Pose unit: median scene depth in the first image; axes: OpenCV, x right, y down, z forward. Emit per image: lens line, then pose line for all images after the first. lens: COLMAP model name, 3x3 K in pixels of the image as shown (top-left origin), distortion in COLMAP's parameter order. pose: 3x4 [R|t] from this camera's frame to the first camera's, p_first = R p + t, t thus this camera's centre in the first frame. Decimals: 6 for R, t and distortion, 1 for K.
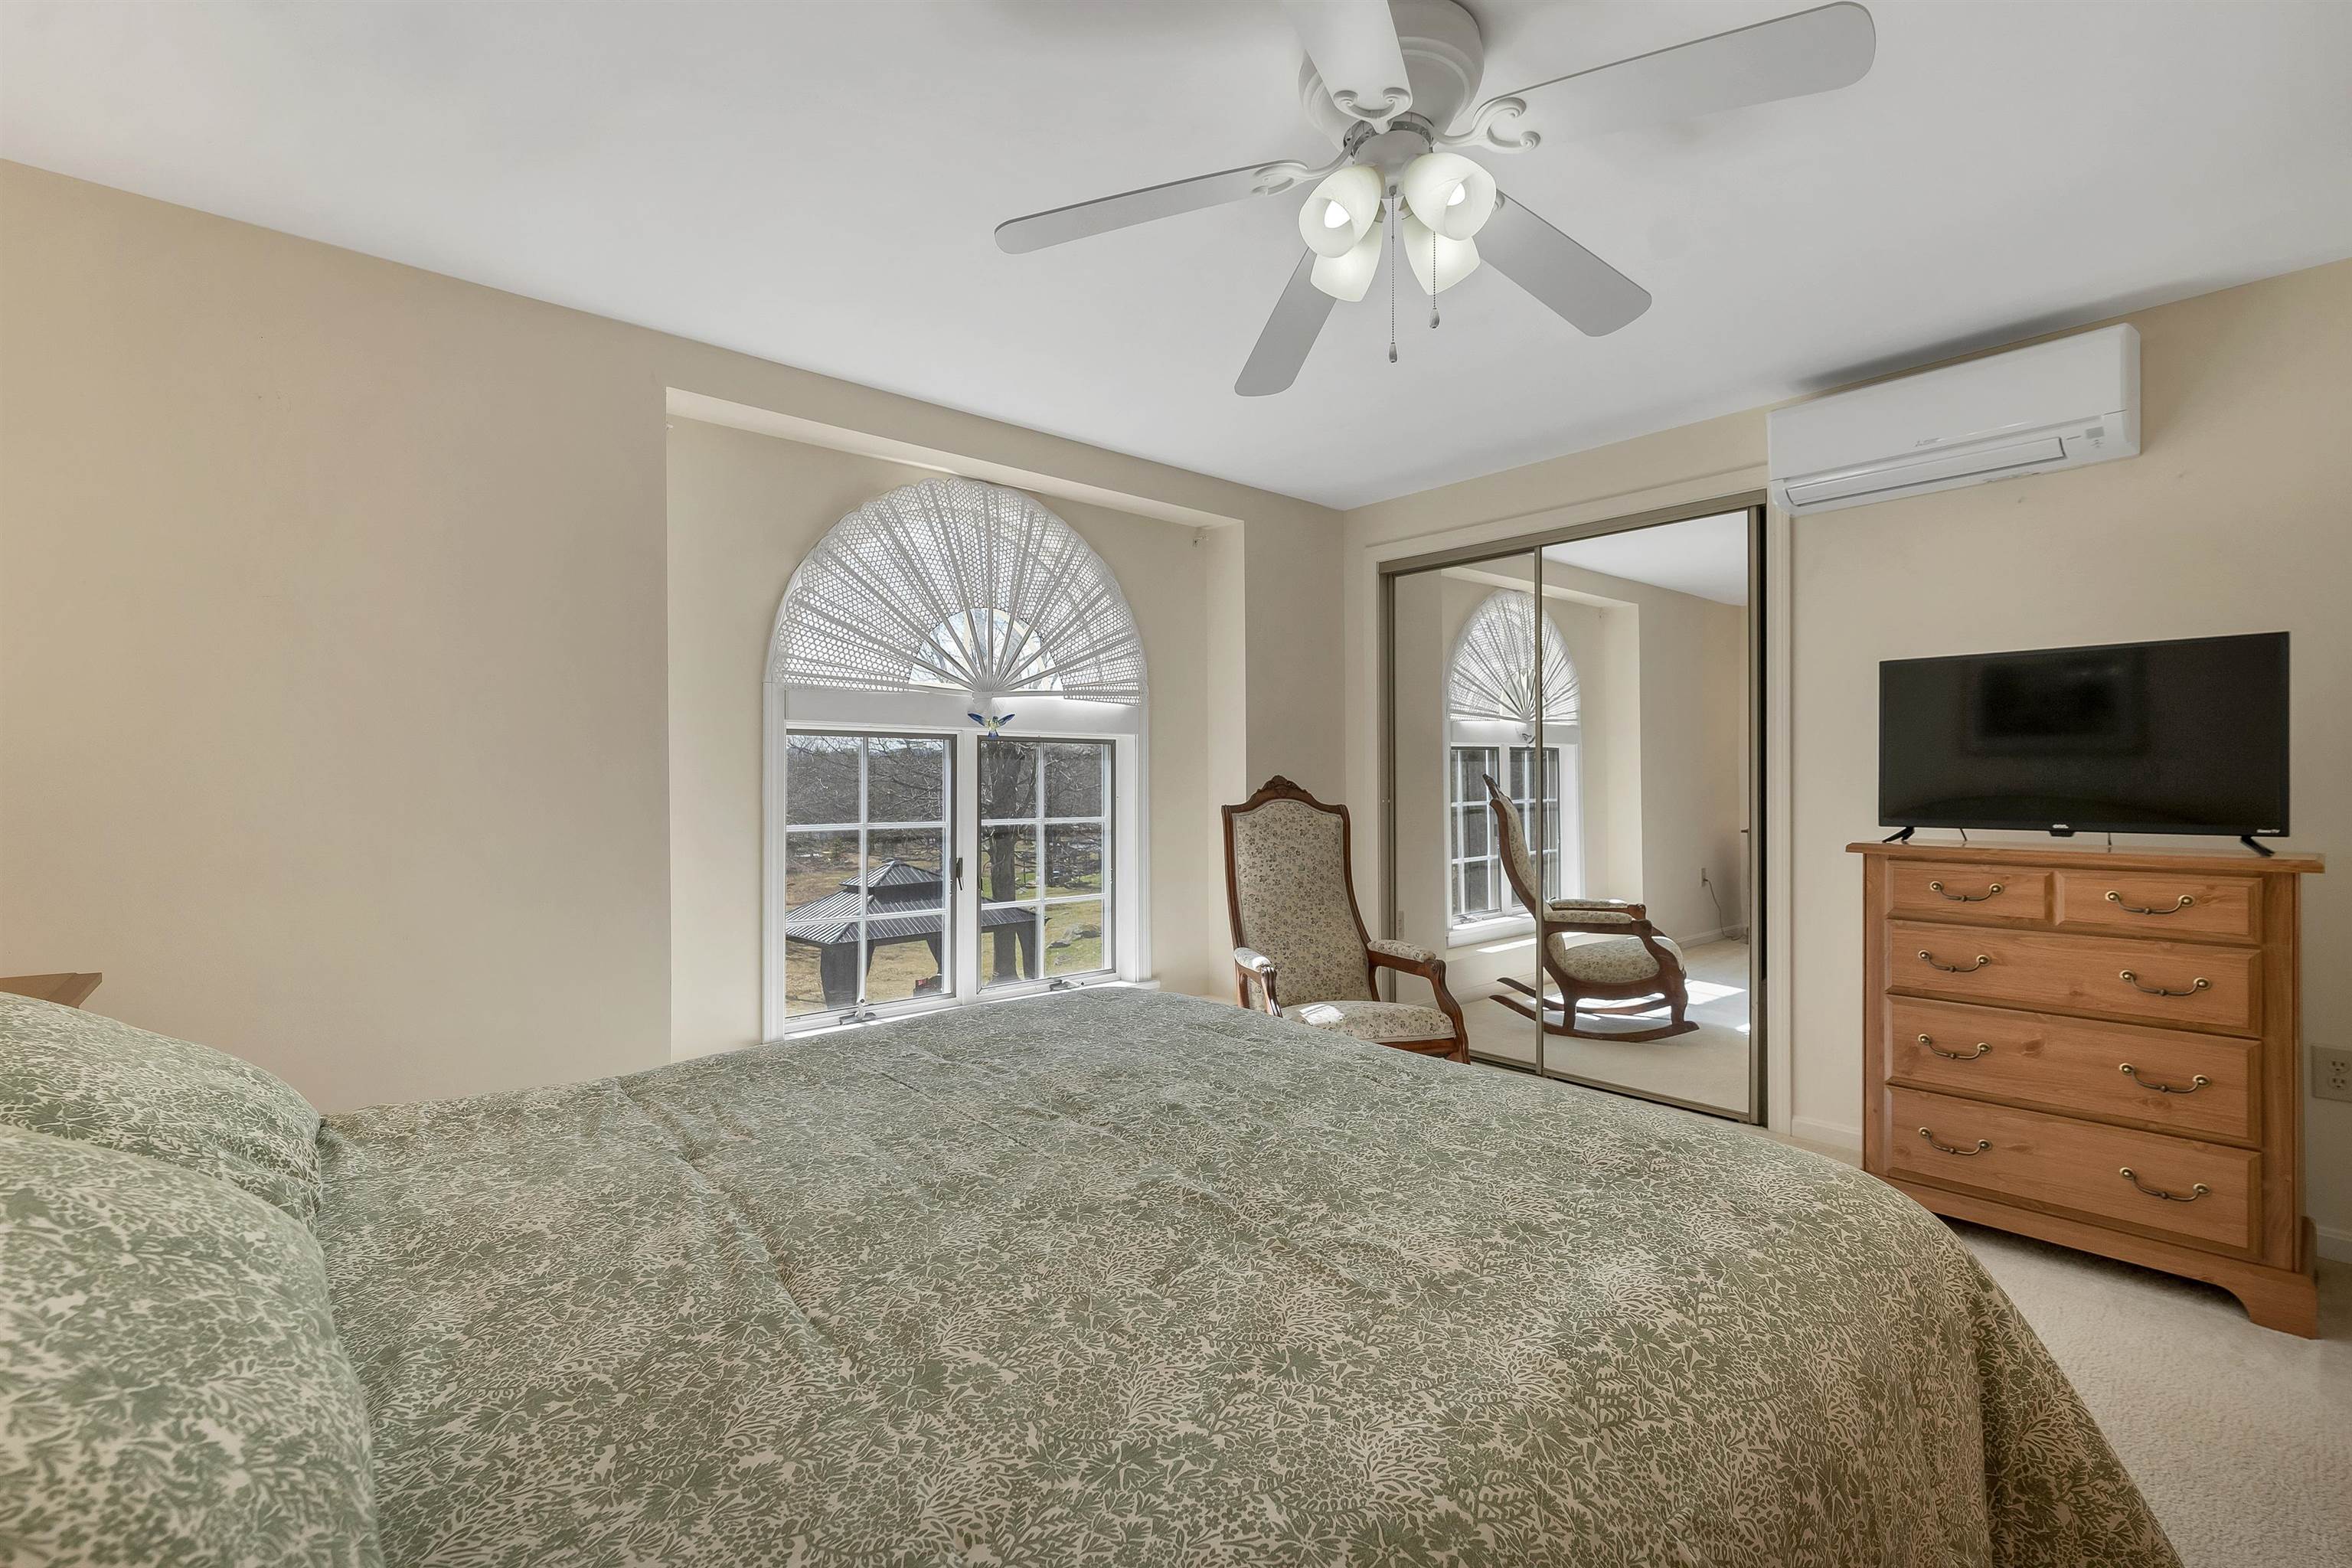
lens RADIAL K [[1060.2, 0, 1170.6], [0, 1060.2, 784.1], [0, 0, 1]] dist [-0.002605, 0.000506]
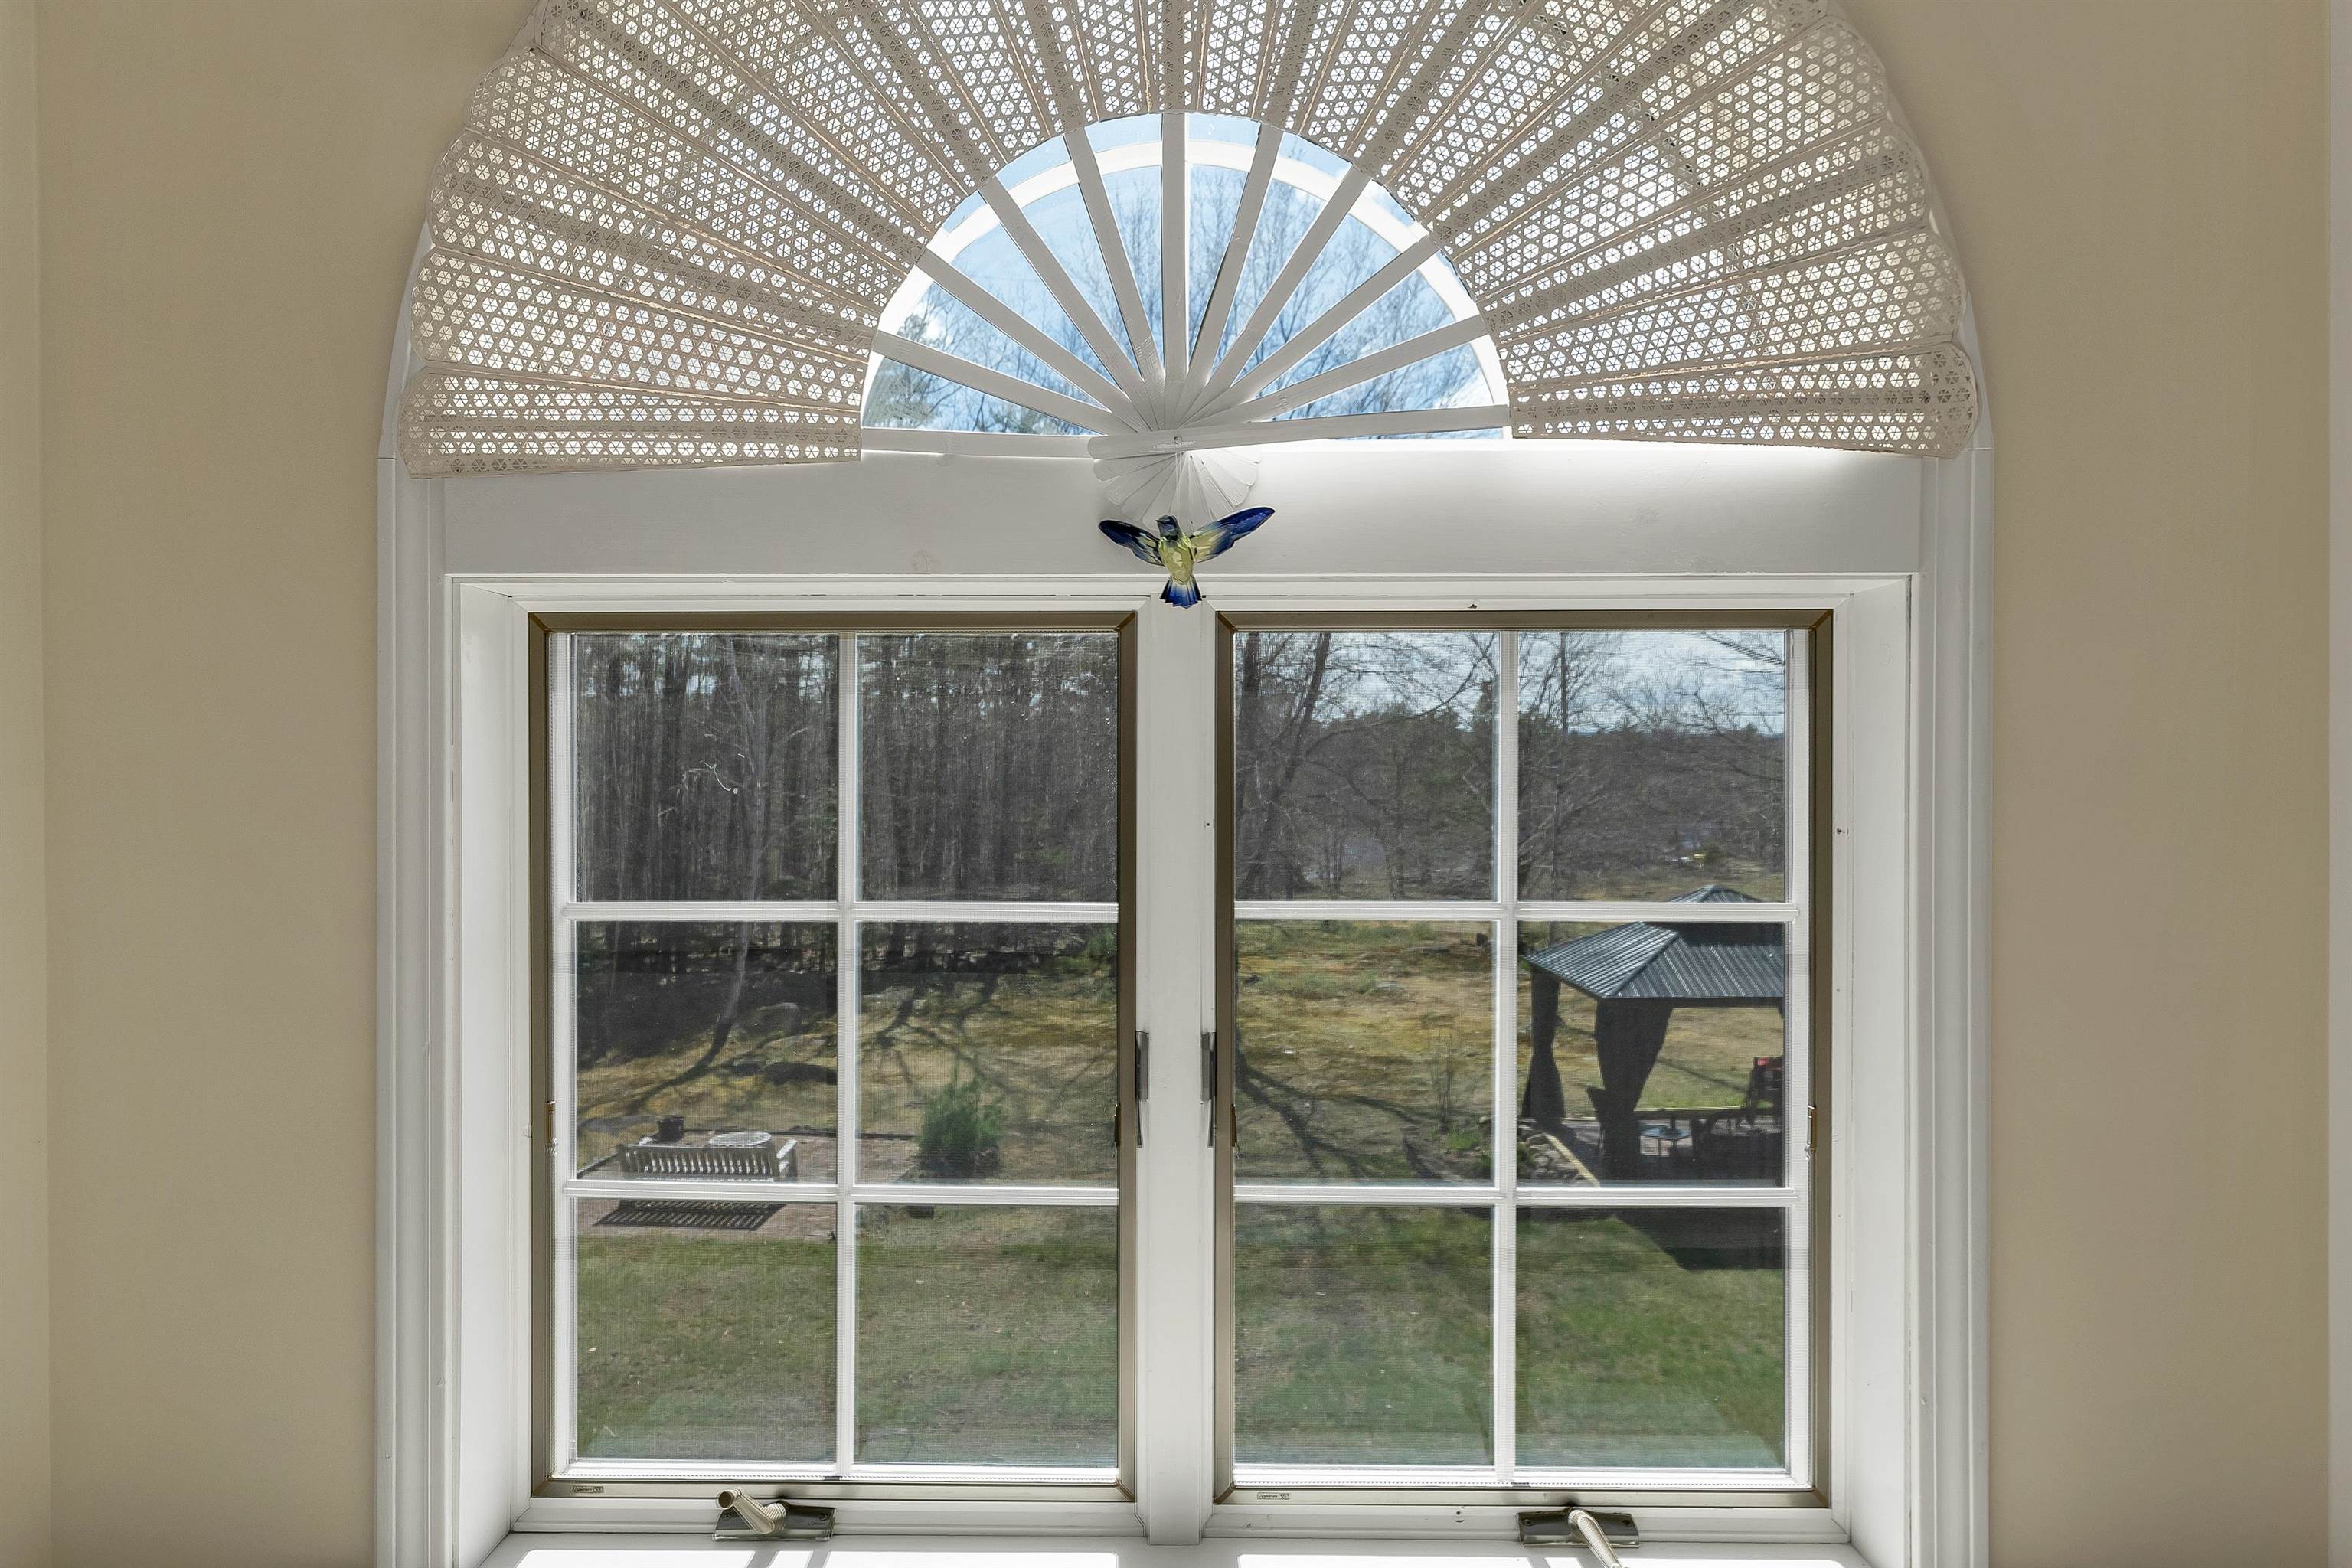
lens RADIAL K [[1174.7, 0, 1172.2], [0, 1174.7, 786.7], [0, 0, 1]] dist [0.004916, 0.000395]
pose [[0.735874, 0.009755, -0.677049, 0.029865], [-0.000487, 0.999904, 0.013877, -0.002285], [0.677119, -0.009882, 0.735807, 0.797789]]
